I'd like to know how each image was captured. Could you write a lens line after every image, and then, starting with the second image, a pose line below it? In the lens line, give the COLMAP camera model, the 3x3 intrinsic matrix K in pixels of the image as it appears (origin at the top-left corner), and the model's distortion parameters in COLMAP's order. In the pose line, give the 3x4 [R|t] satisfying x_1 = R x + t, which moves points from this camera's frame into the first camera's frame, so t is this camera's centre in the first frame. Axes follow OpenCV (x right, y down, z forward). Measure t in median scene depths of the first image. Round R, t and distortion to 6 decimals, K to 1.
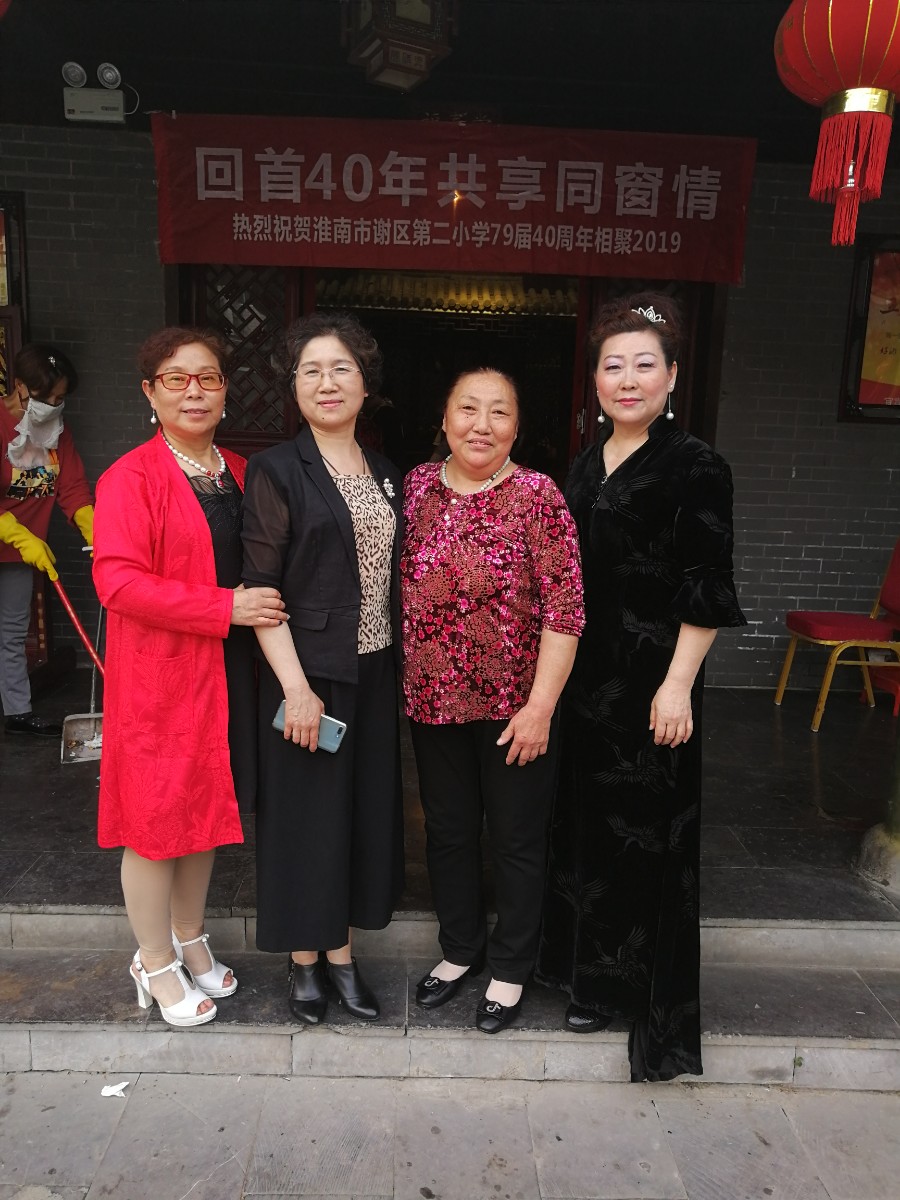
lens RADIAL K [[926.6, 0, 450.0], [0, 926.6, 600.0], [0, 0, 1]] dist [-0.029383, 0.064433]
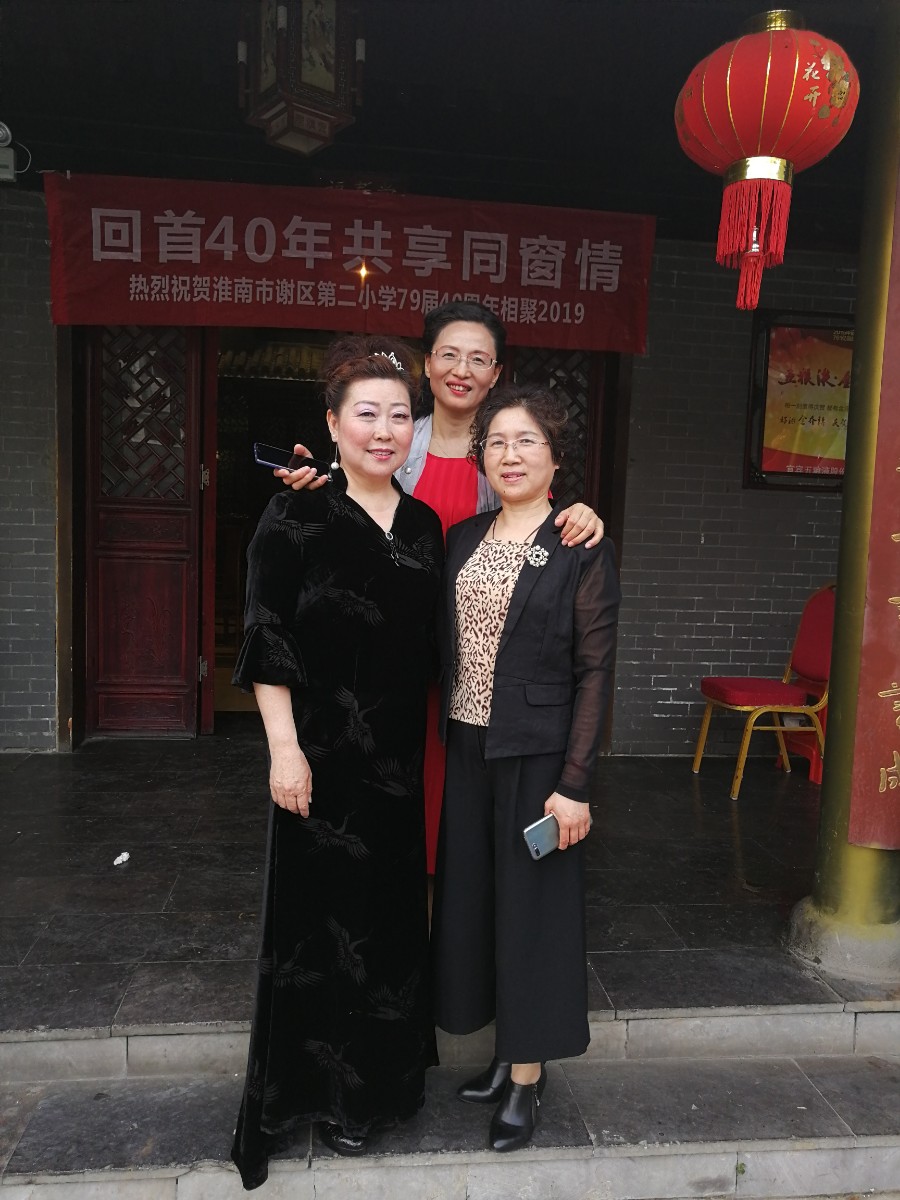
lens RADIAL K [[928.0, 0, 448.1], [0, 928.0, 599.9], [0, 0, 1]] dist [-0.028589, 0.061761]
pose [[0.995706, -0.010553, 0.091969, 0.004087], [0.017547, 0.996985, -0.075578, -0.000206], [-0.090894, 0.076867, 0.992890, 0.034487]]
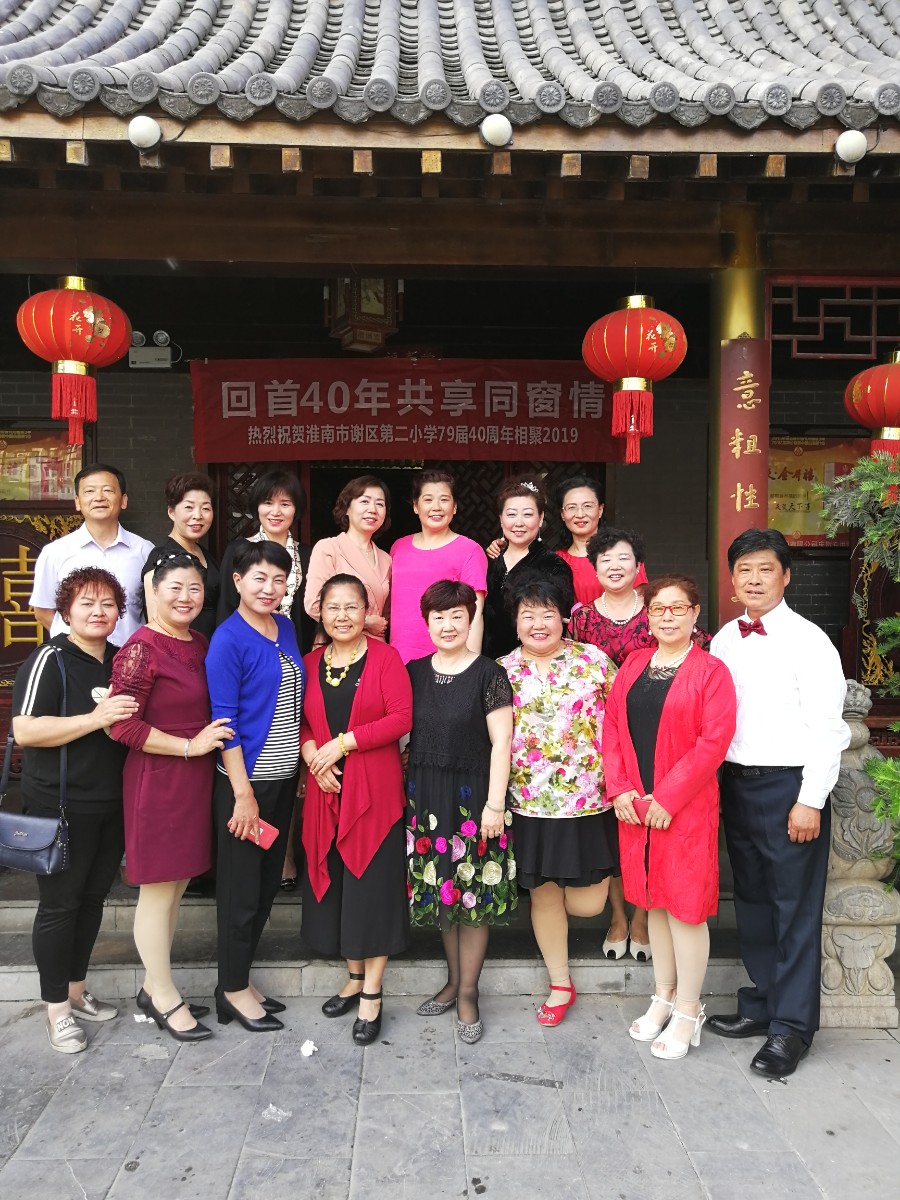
lens RADIAL K [[917.3, 0, 452.3], [0, 917.3, 606.6], [0, 0, 1]] dist [-0.054421, 0.145894]
pose [[0.999358, -0.034564, 0.009450, 0.045989], [0.035533, 0.989969, -0.136747, 0.042634], [-0.004629, 0.136995, 0.990561, -0.315054]]
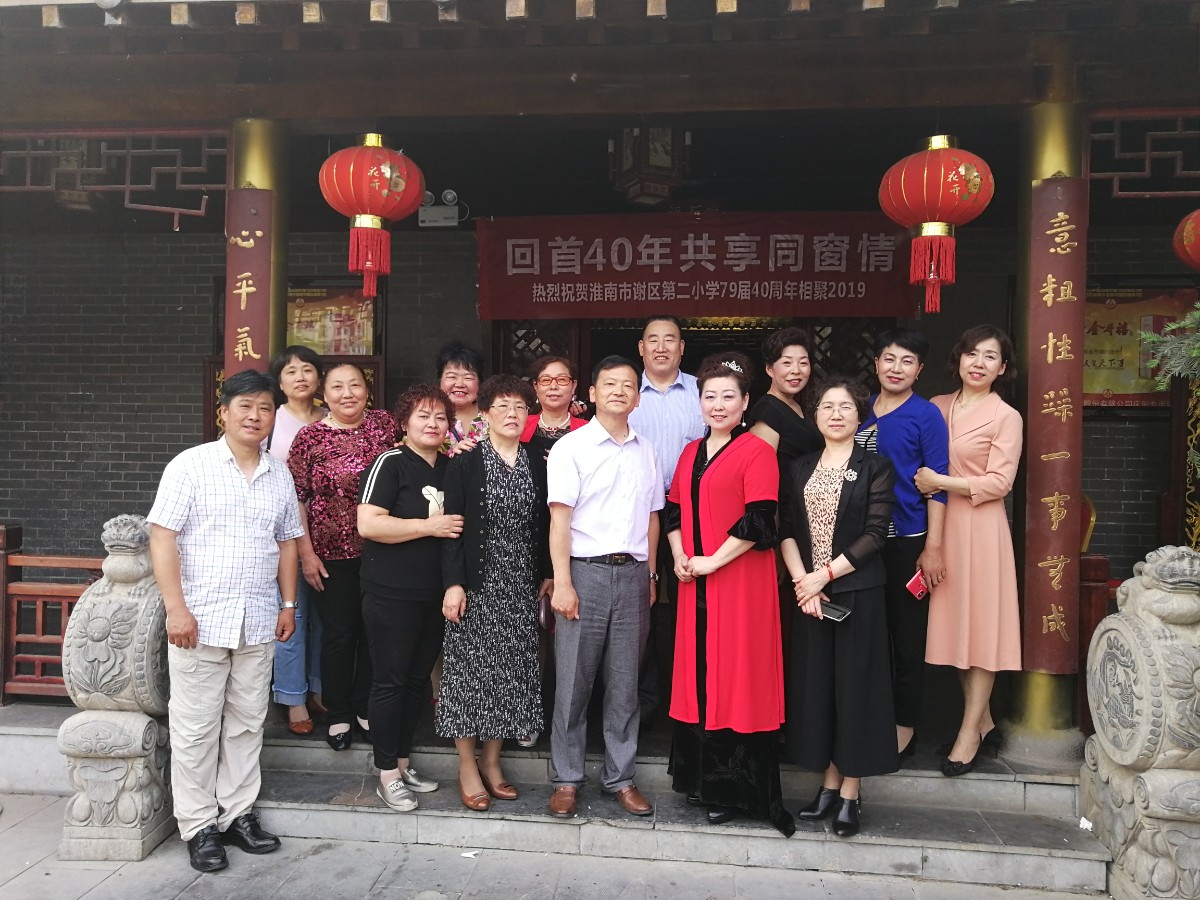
lens RADIAL K [[911.1, 0, 608.8], [0, 911.1, 452.4], [0, 0, 1]] dist [0.032021, -0.000387]
pose [[0.993155, -0.020277, -0.115034, 0.032696], [0.001887, 0.987474, -0.157768, 0.049806], [0.116792, 0.156471, 0.980753, -0.298971]]
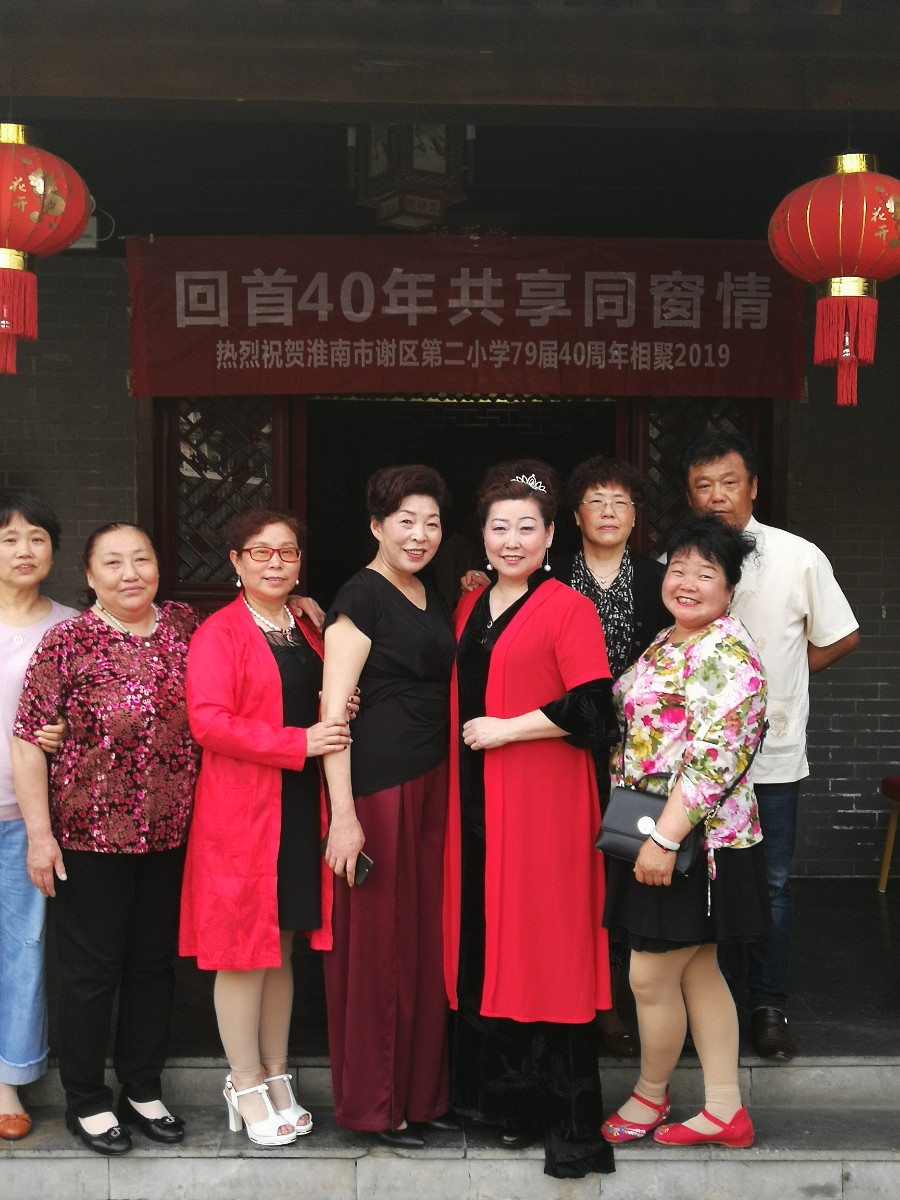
lens RADIAL K [[1538.2, 0, 450.0], [0, 1538.2, 600.0], [0, 0, 1]] dist [0.019944, -0.004995]
pose [[0.999507, -0.031313, 0.002371, -0.025247], [0.031295, 0.987014, -0.157557, 0.063417], [0.002594, 0.157553, 0.987507, -0.417397]]
